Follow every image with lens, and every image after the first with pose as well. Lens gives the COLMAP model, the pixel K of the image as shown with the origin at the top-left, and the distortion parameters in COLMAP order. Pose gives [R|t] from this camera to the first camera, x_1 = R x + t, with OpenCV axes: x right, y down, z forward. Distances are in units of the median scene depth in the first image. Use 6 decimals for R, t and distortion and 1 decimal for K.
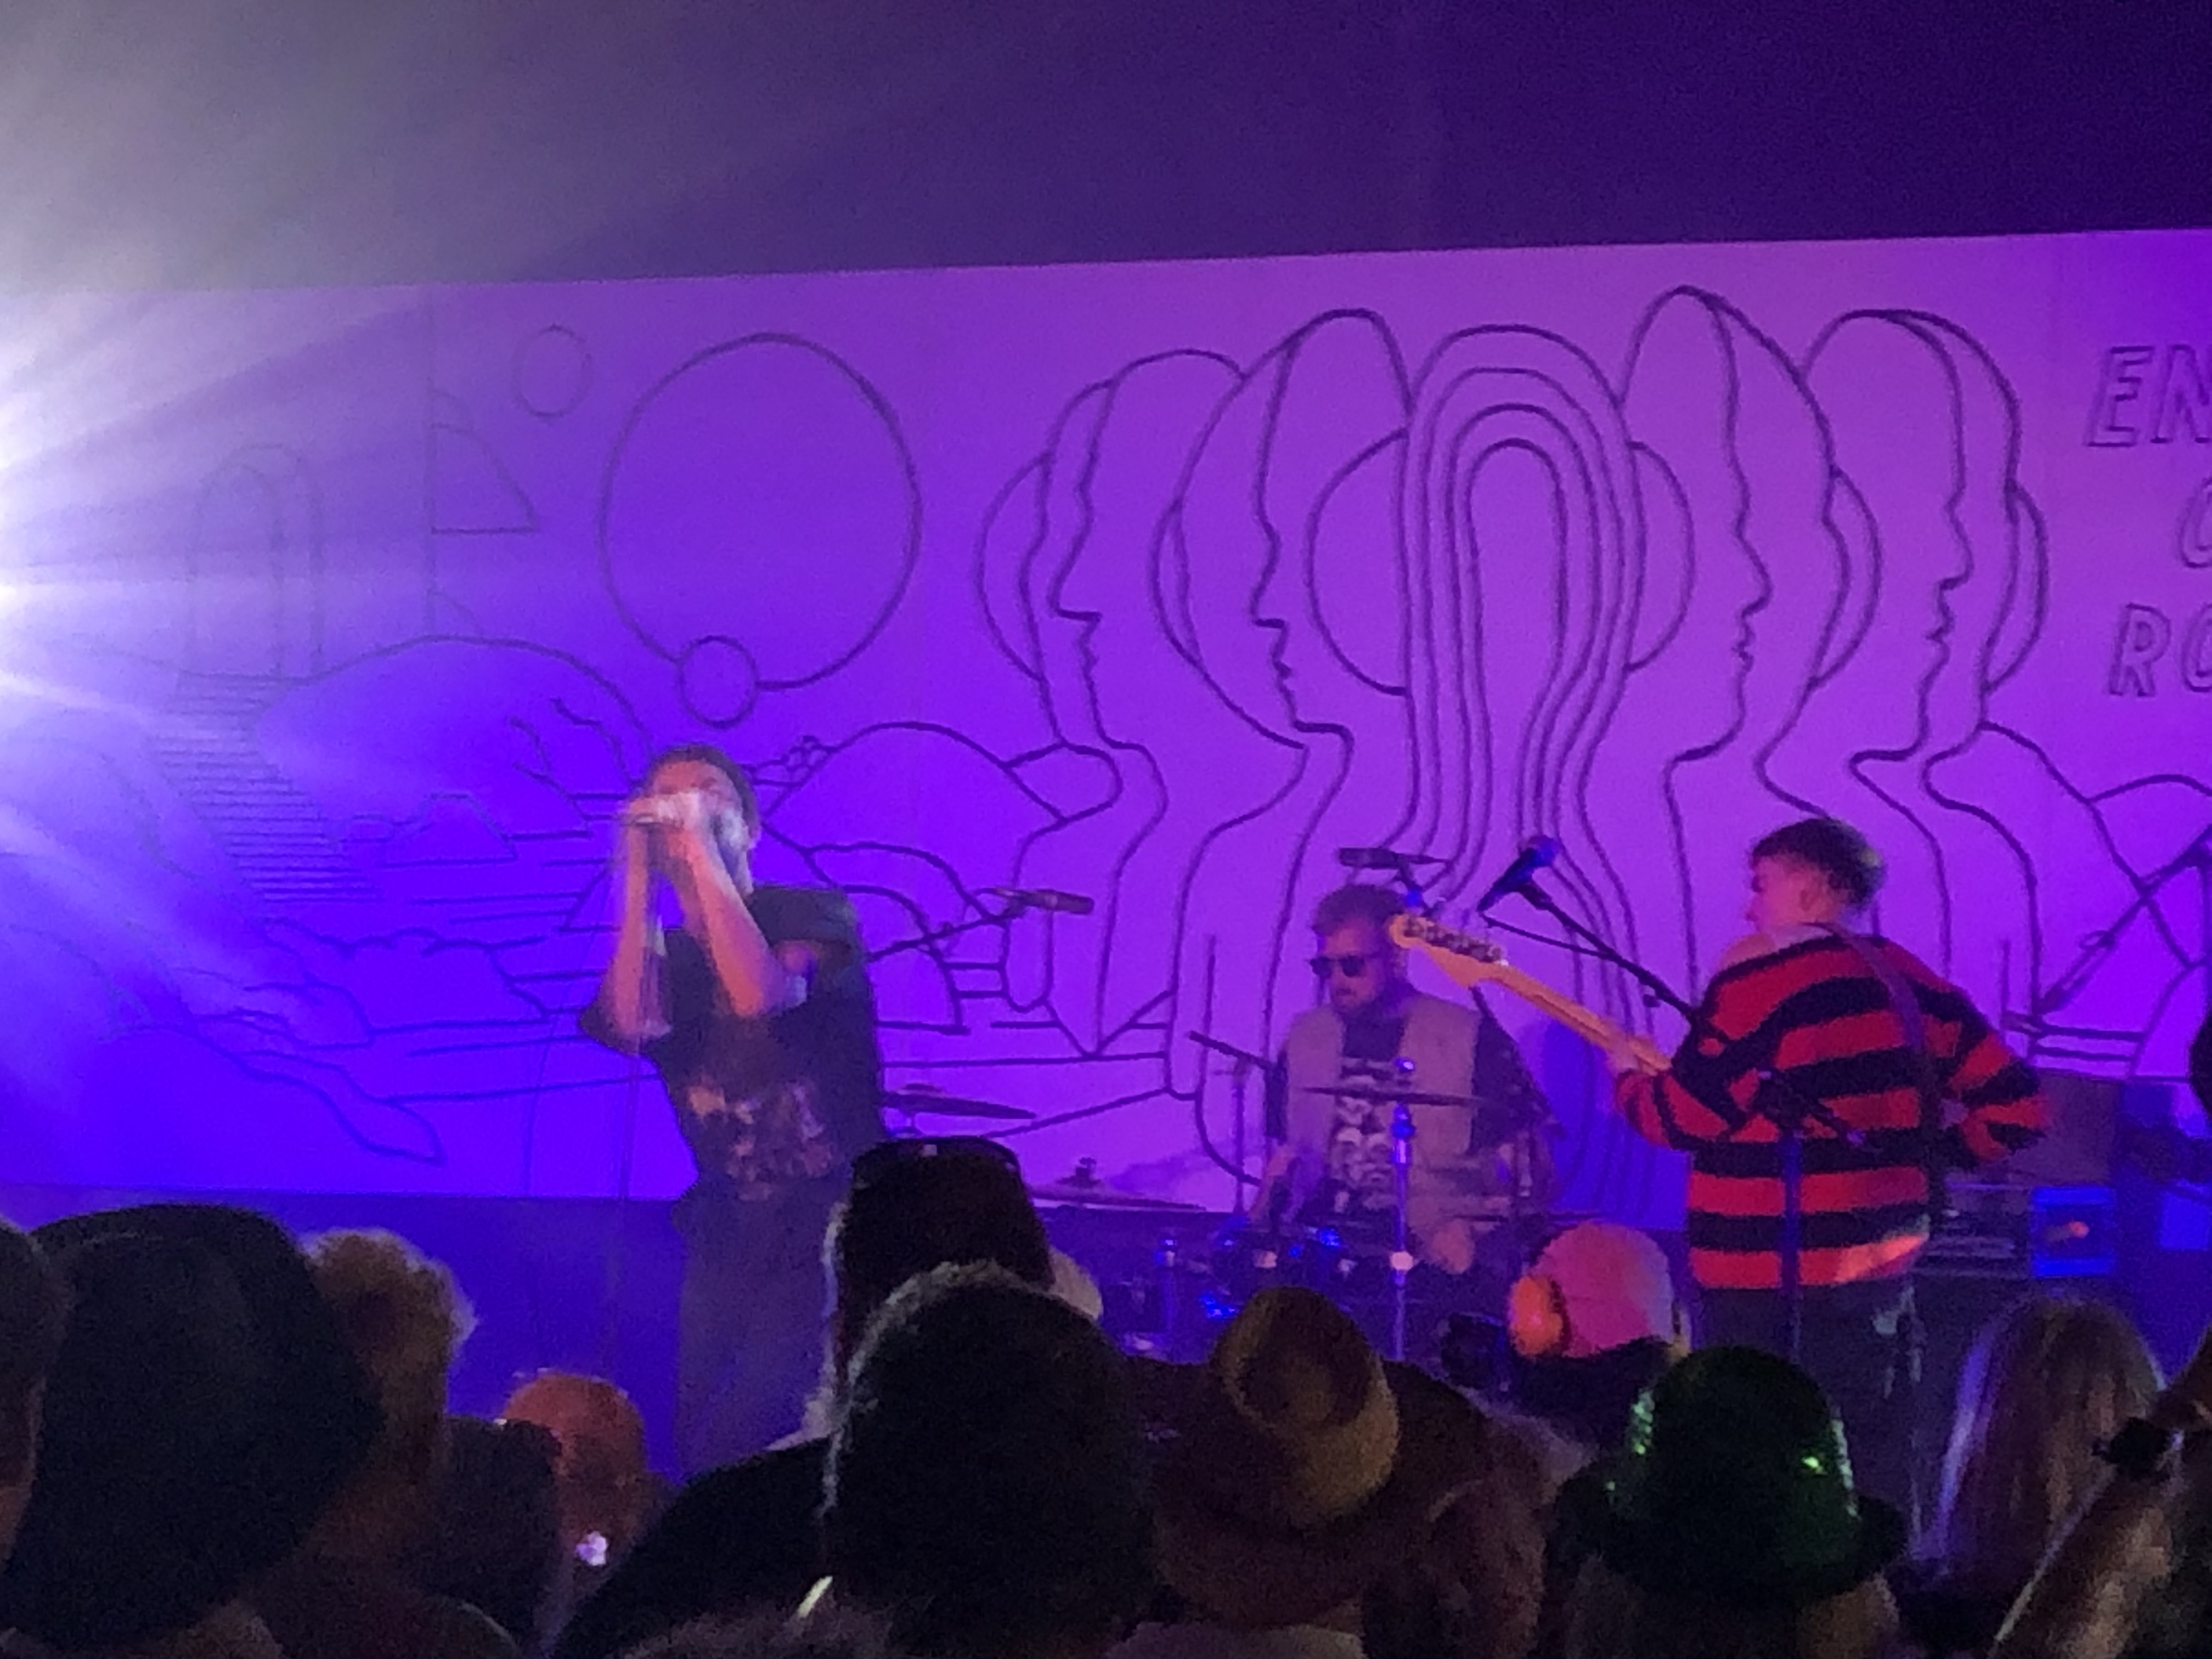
lens RADIAL K [[5790.8, 0, 1122.5], [0, 5790.8, 828.8], [0, 0, 1]] dist [0.156285, 0.000000]
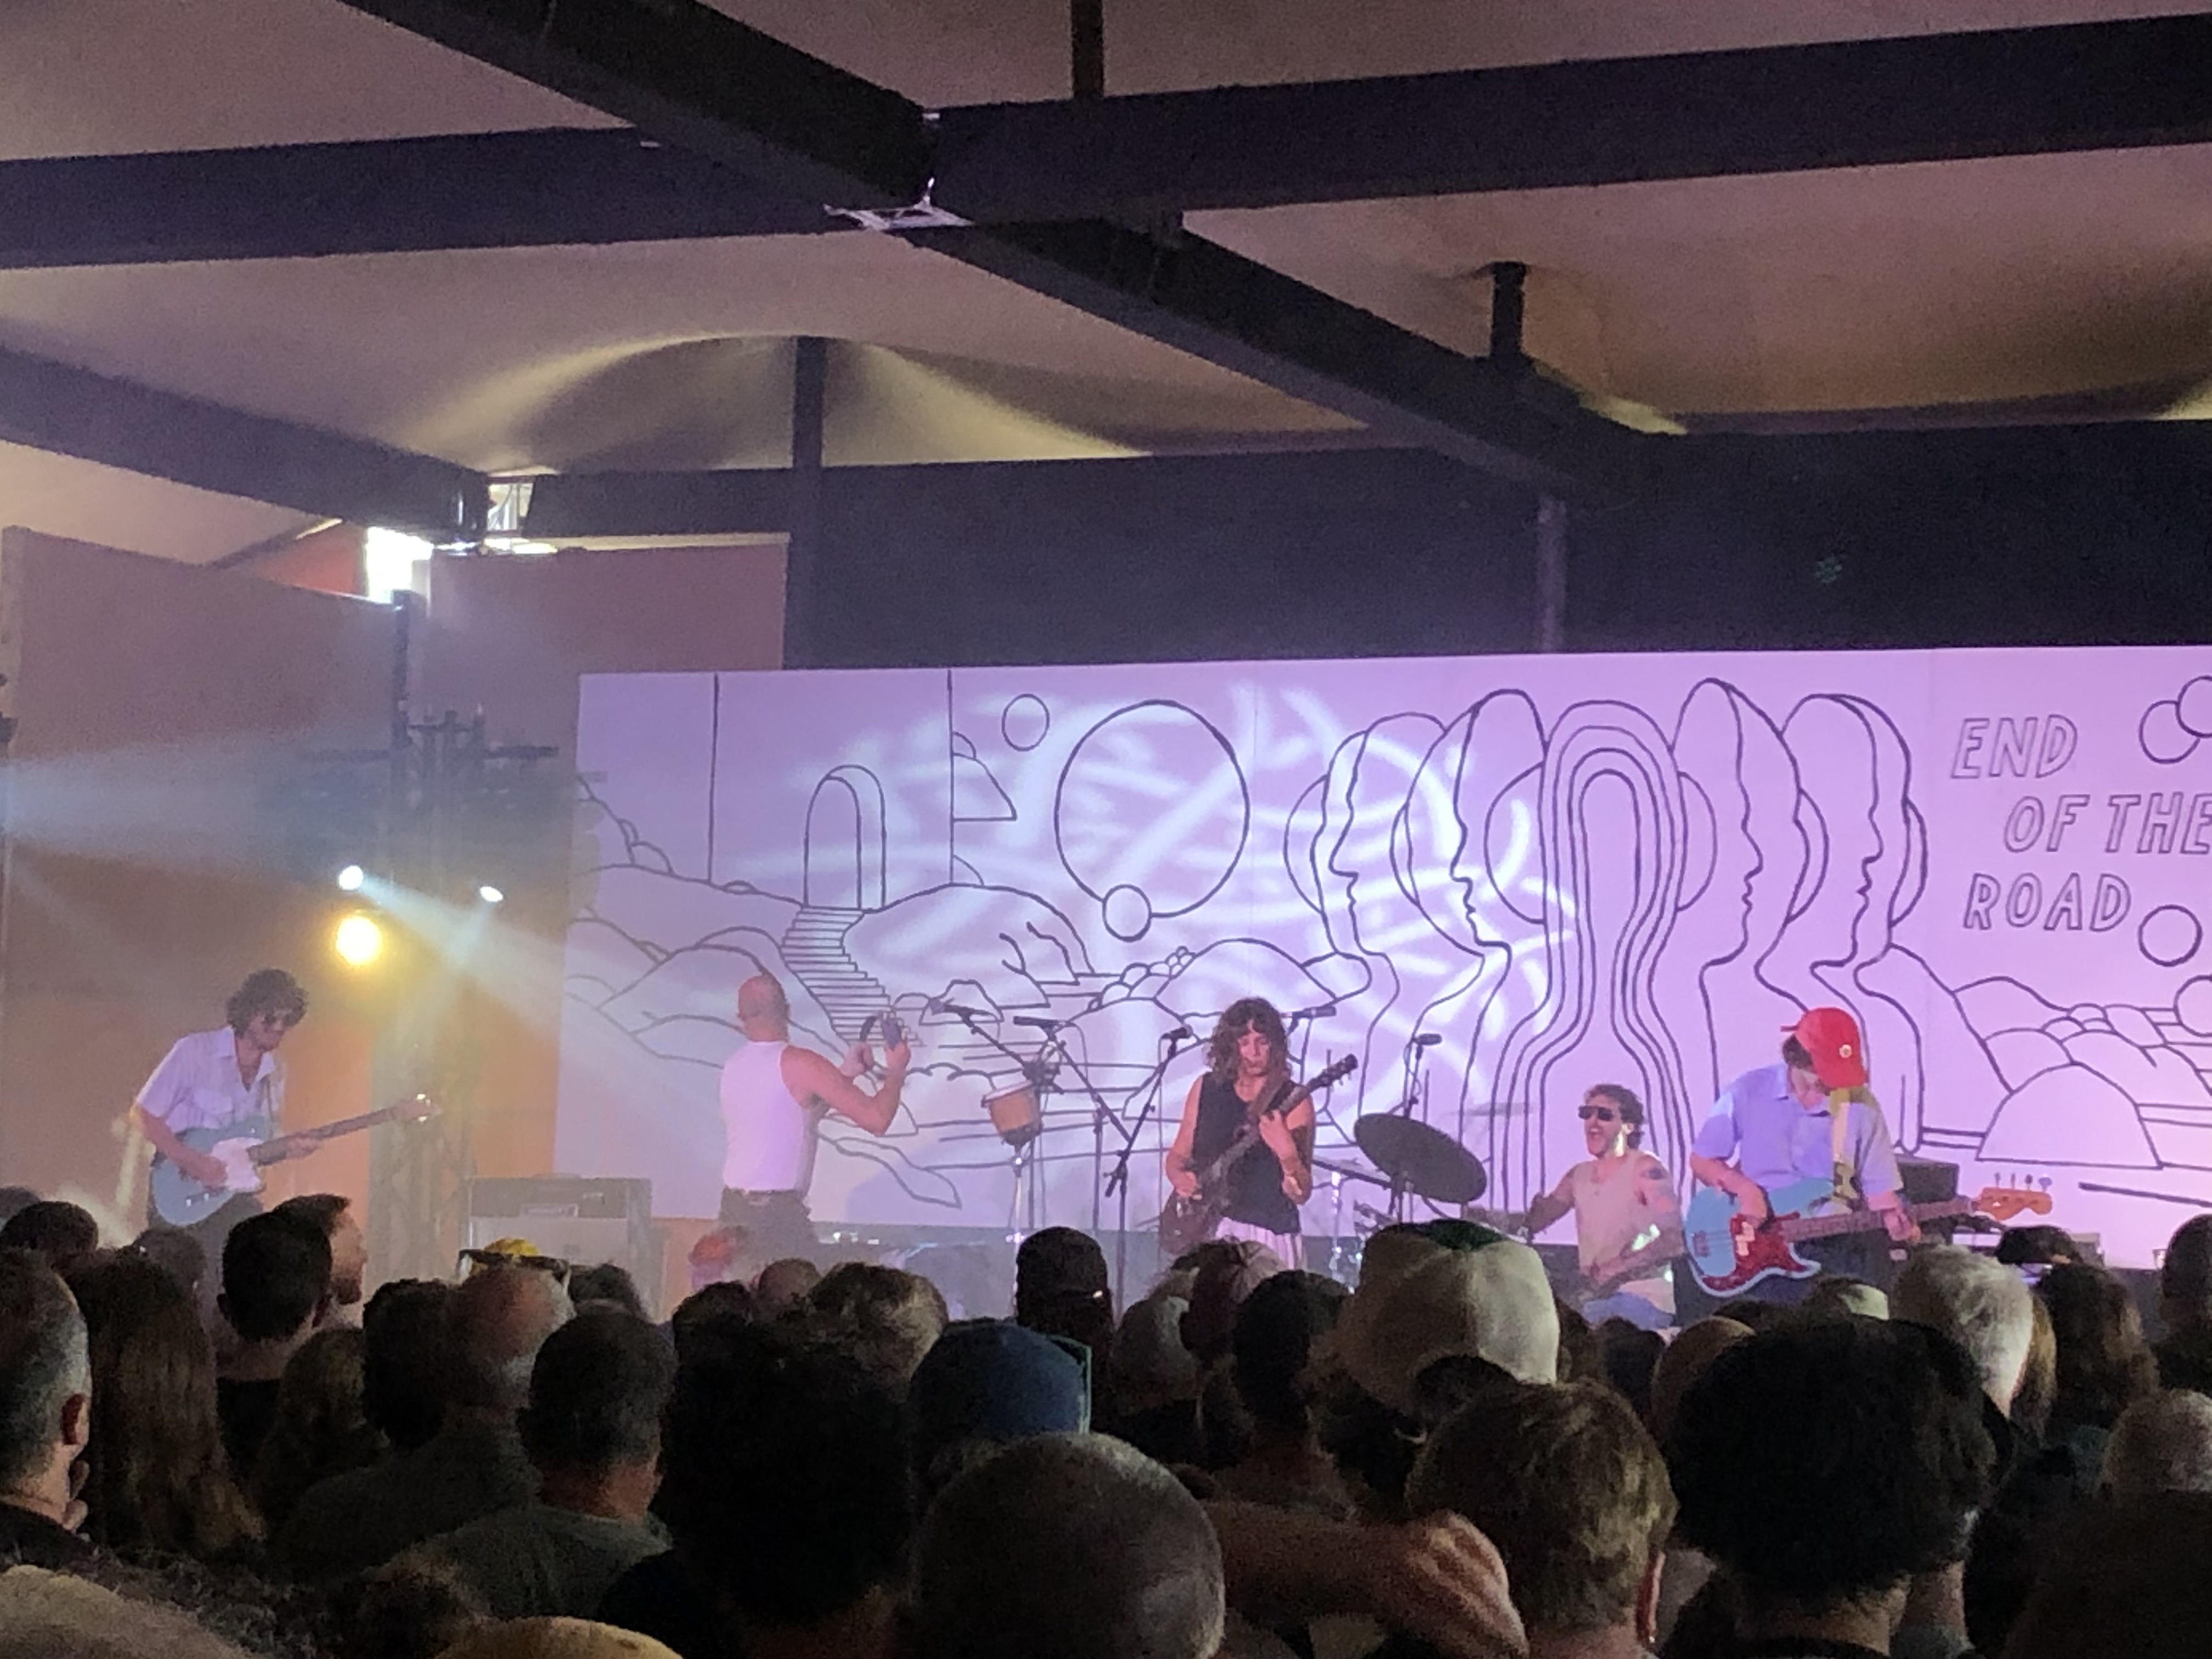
lens RADIAL K [[5233.1, 0, 1112.2], [0, 5233.1, 809.8], [0, 0, 1]] dist [0.133395, 0.000000]
pose [[0.997822, -0.004392, -0.065825, 0.024749], [0.003546, 0.999910, -0.012967, -0.037105], [0.065876, 0.012706, 0.997747, -0.499523]]
